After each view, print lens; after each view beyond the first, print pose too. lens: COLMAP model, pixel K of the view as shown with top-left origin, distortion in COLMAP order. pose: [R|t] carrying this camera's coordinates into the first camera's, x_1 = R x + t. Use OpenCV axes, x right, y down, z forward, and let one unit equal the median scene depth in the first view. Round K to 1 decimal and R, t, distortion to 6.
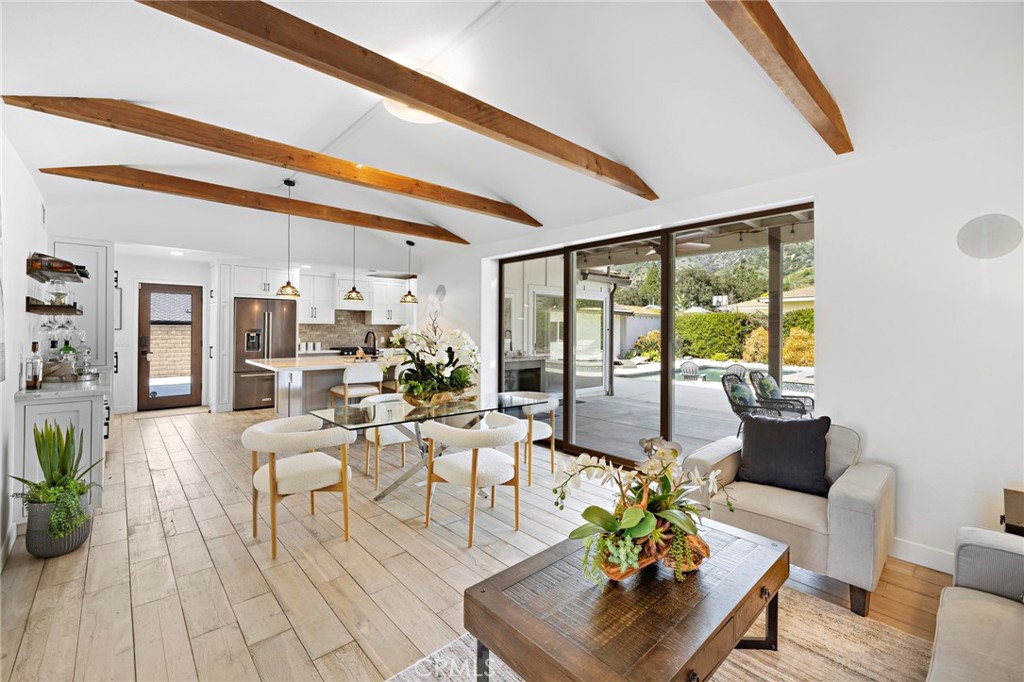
lens RADIAL K [[428.1, 0, 509.8], [0, 428.1, 330.8], [0, 0, 1]] dist [0.003670, -0.000126]
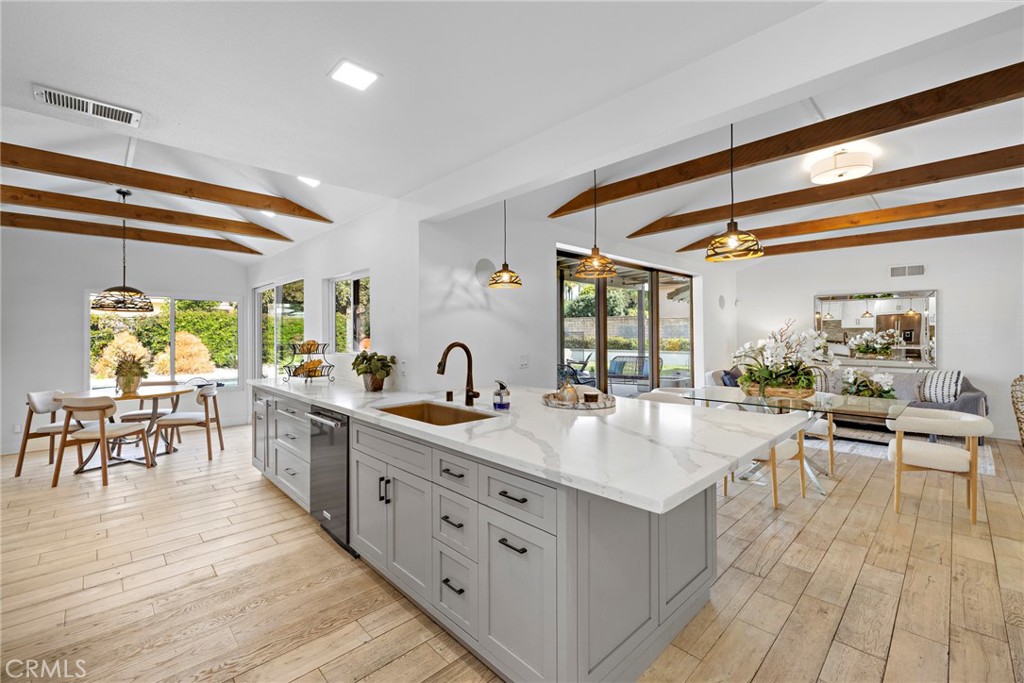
lens RADIAL K [[428.1, 0, 504.4], [0, 428.1, 337.0], [0, 0, 1]] dist [0.003670, -0.000126]
pose [[-0.027147, -0.005040, 0.999619, -0.757215], [0.012221, 0.999911, 0.005373, -0.004897], [-0.999557, 0.012362, -0.027083, 1.018079]]
